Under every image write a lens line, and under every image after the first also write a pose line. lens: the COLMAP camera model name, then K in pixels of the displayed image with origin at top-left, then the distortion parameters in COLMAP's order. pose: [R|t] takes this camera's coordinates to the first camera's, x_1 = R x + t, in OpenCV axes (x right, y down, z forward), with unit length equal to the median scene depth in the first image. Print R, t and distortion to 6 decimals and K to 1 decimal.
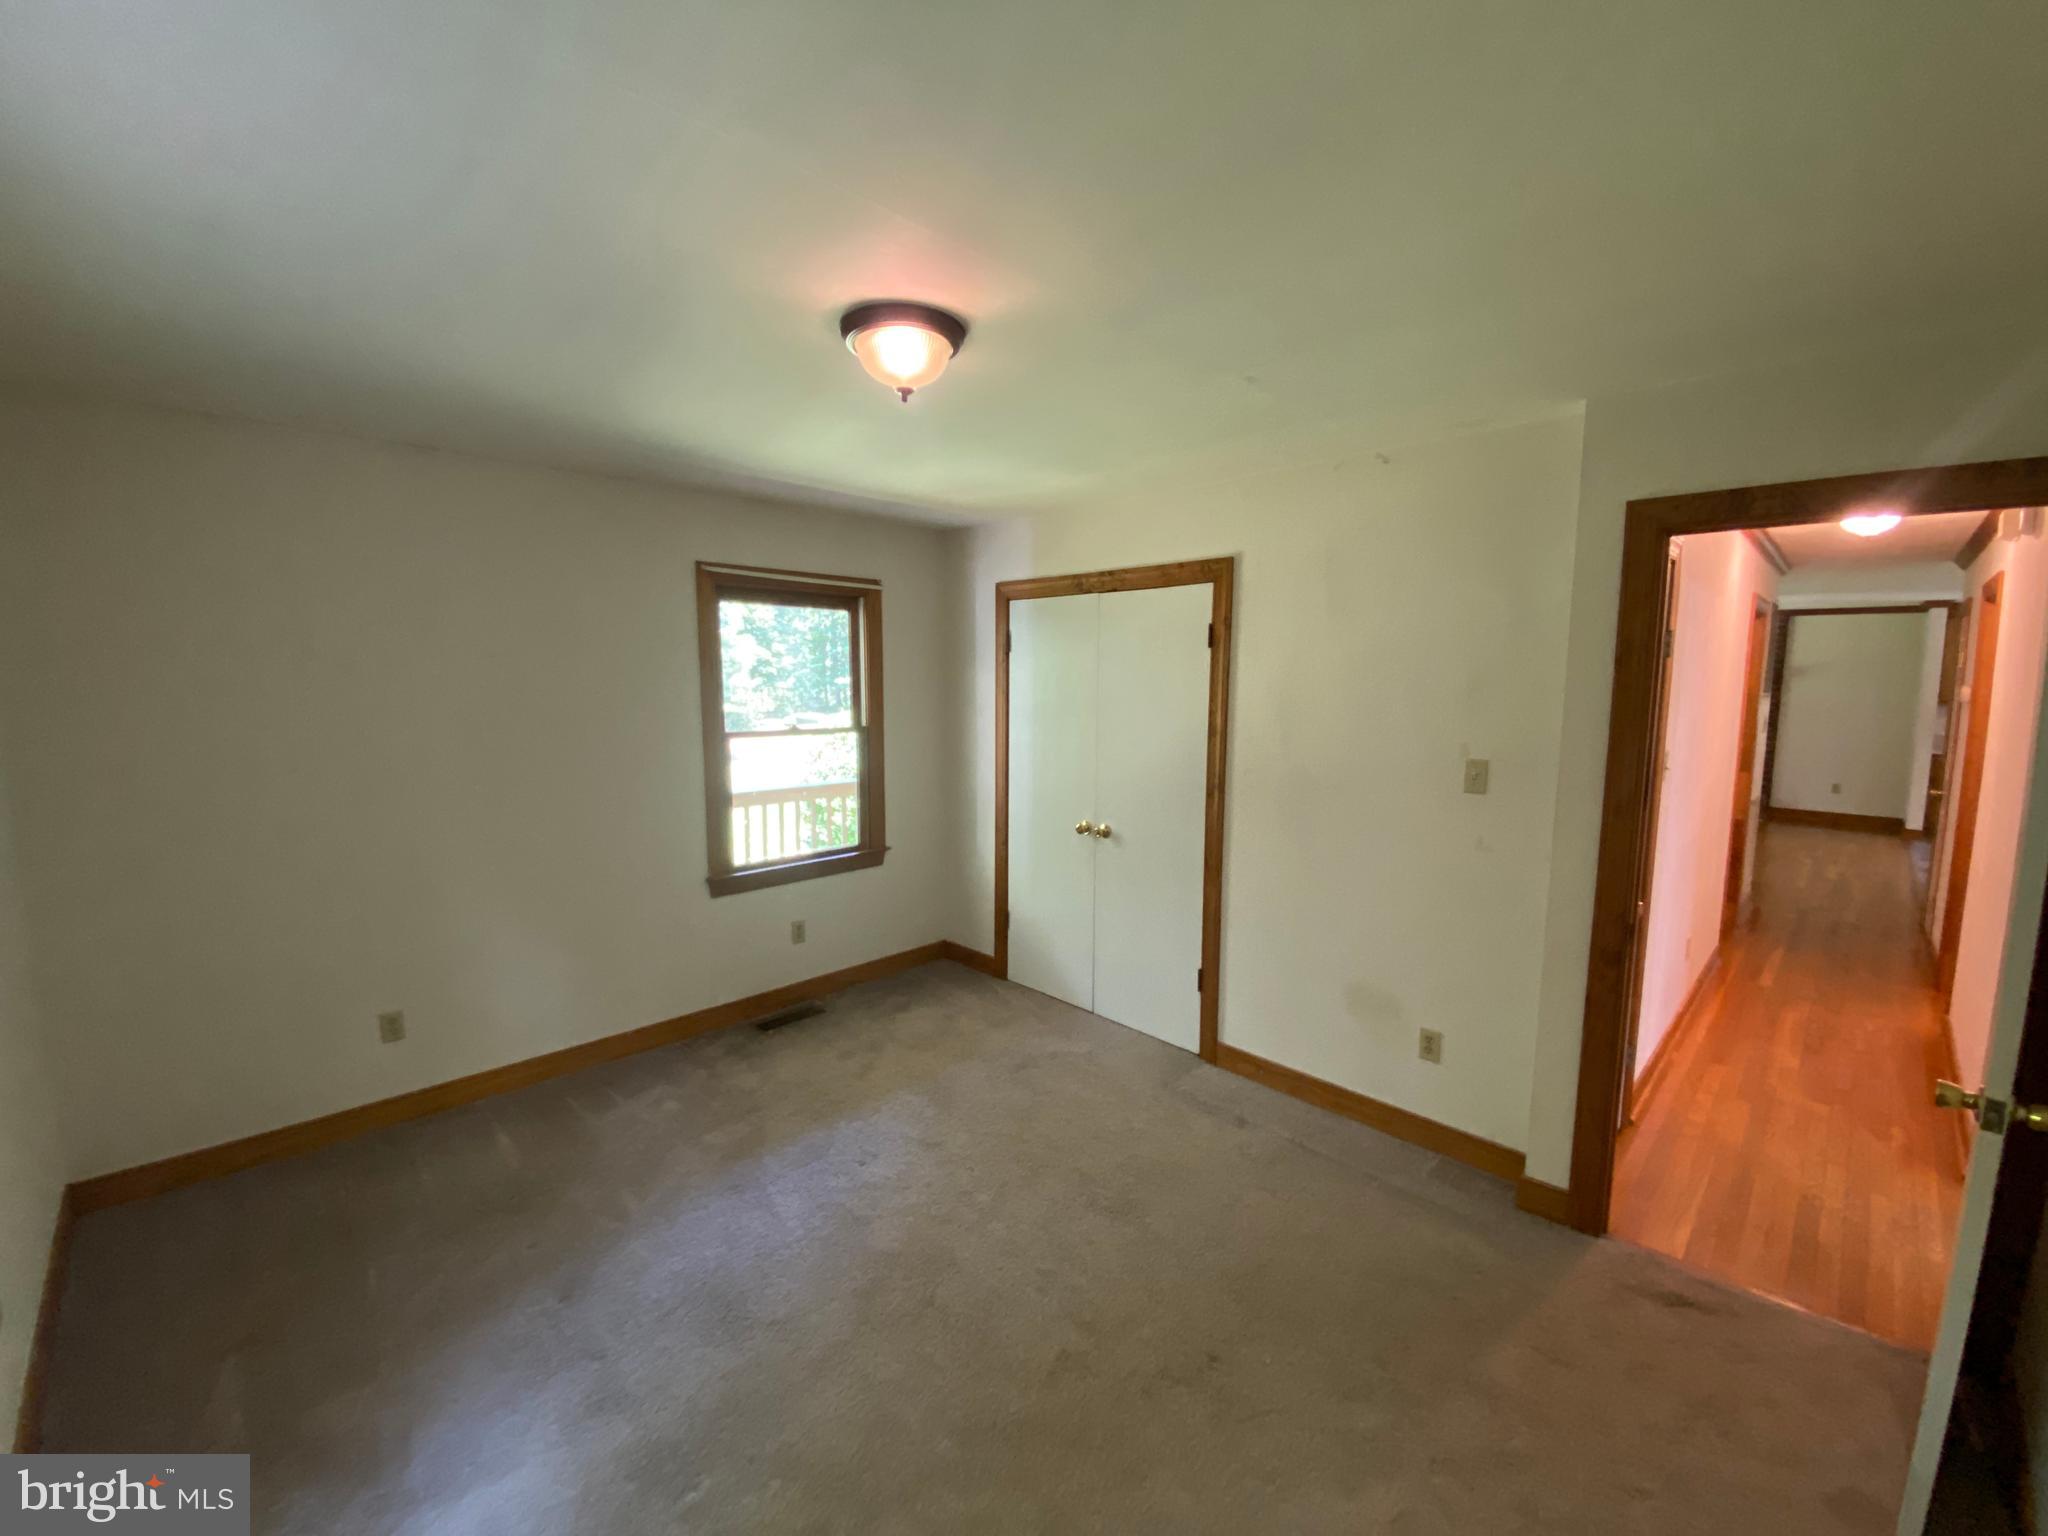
lens RADIAL K [[837.5, 0, 1035.2], [0, 837.5, 775.7], [0, 0, 1]] dist [0.013436, -0.012448]
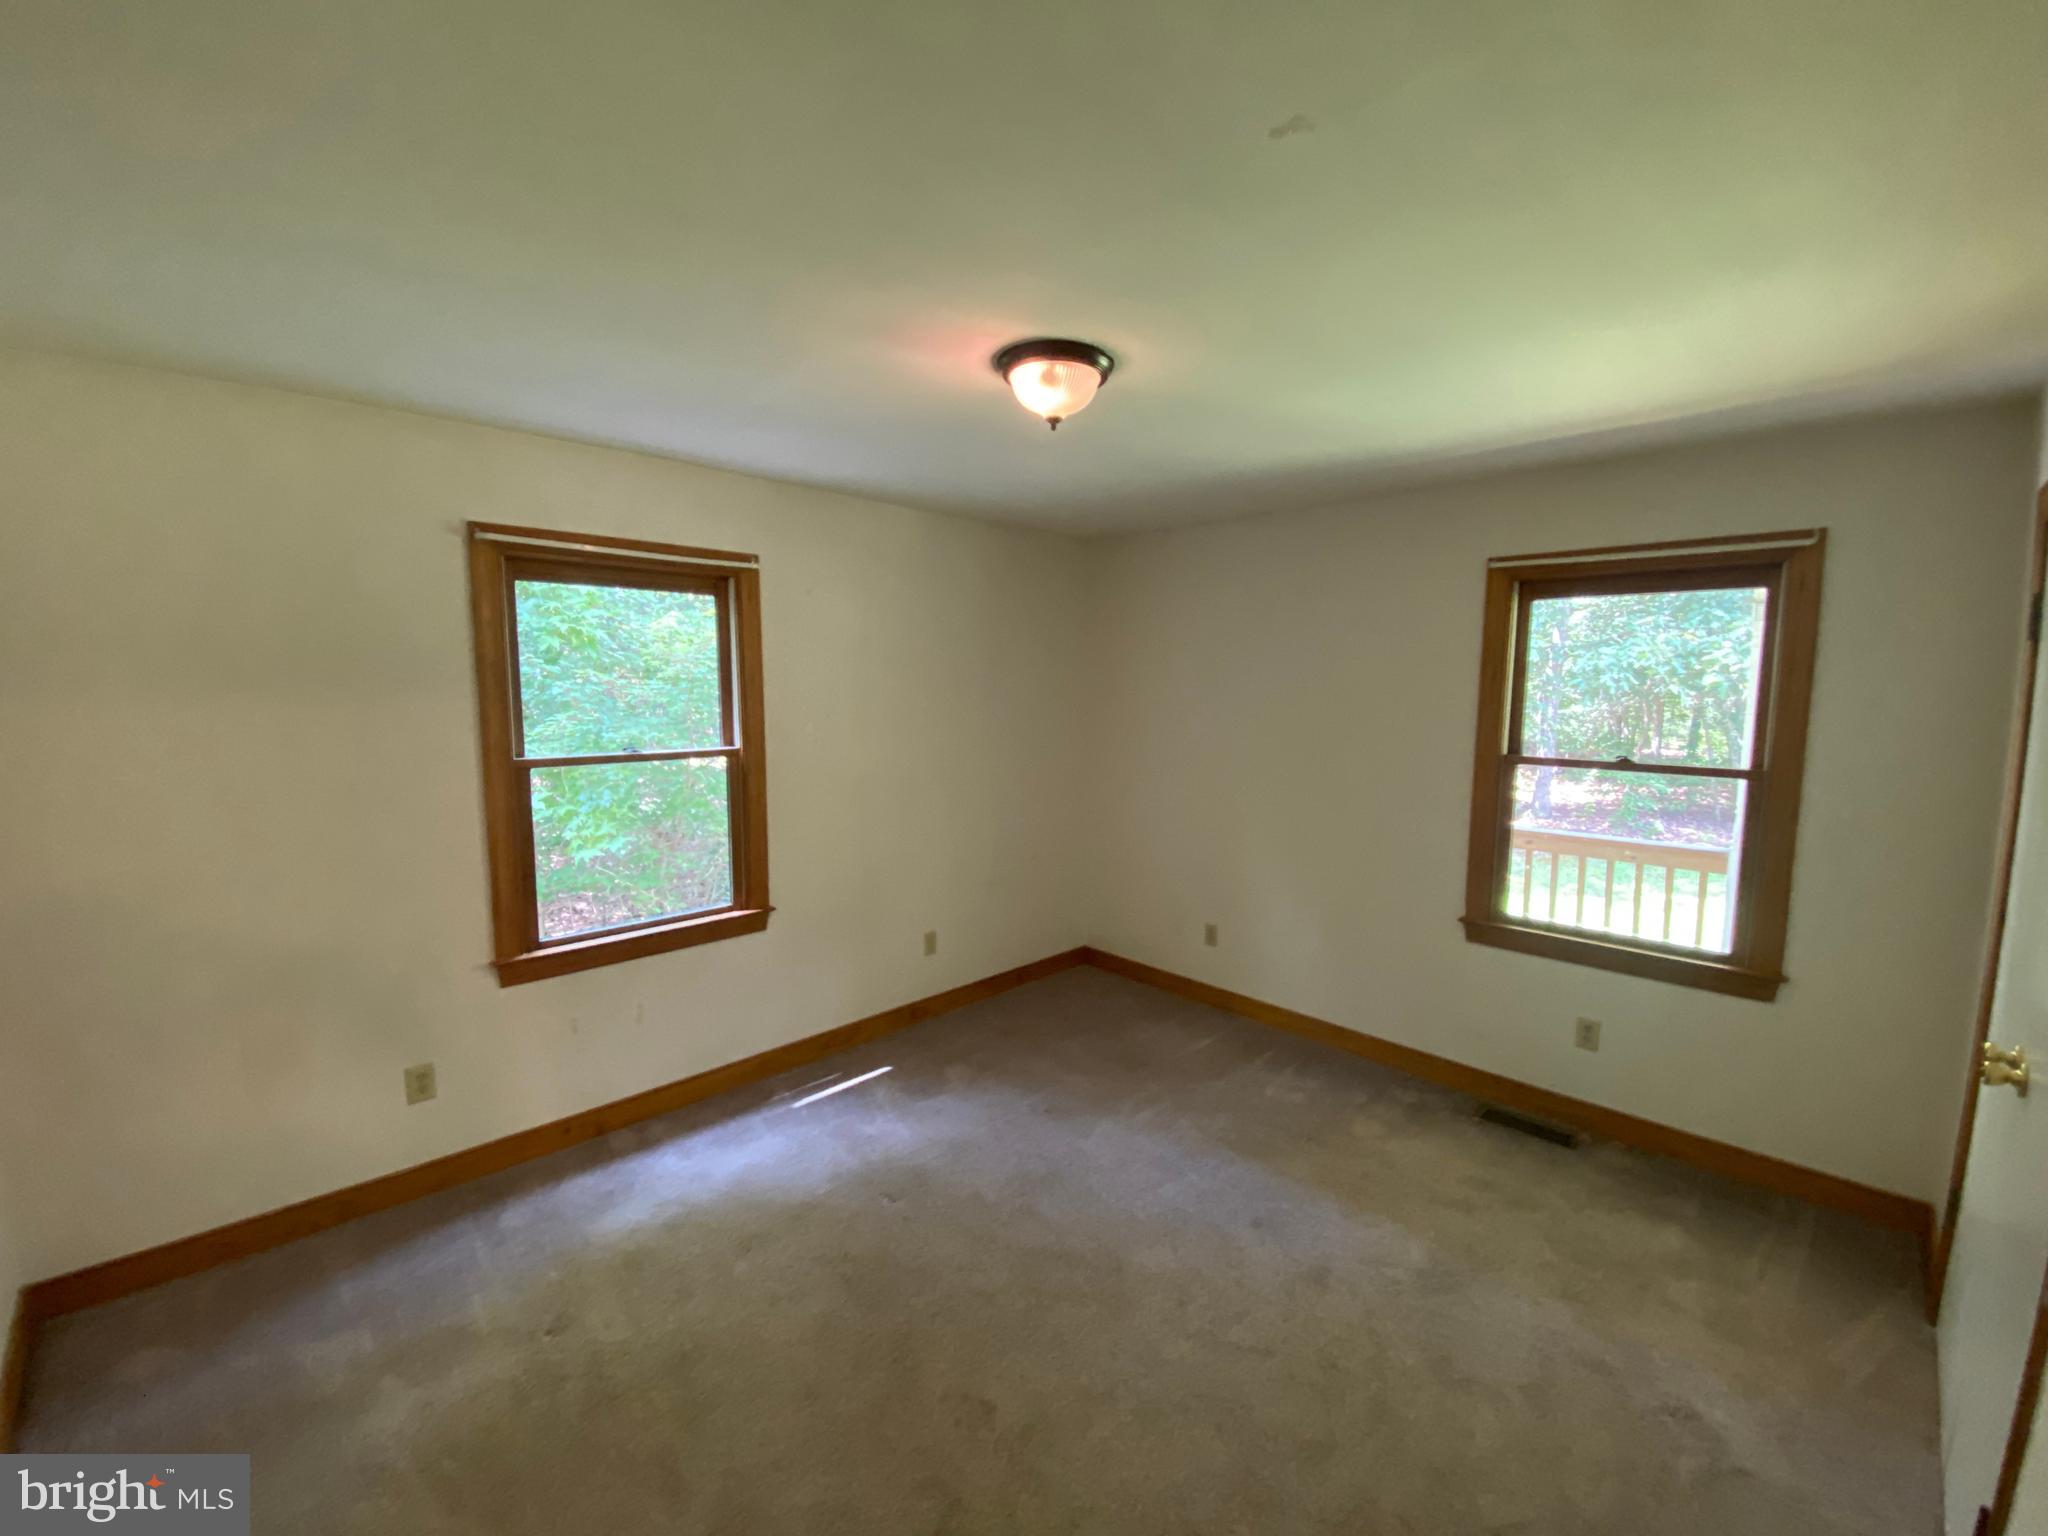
lens RADIAL K [[837.5, 0, 1016.6], [0, 837.5, 769.1], [0, 0, 1]] dist [0.013436, -0.012448]
pose [[-0.024859, 0.090716, -0.995566, 0.520707], [-0.129564, 0.987182, 0.093188, -0.056343], [0.991259, 0.131306, -0.012787, 0.553830]]
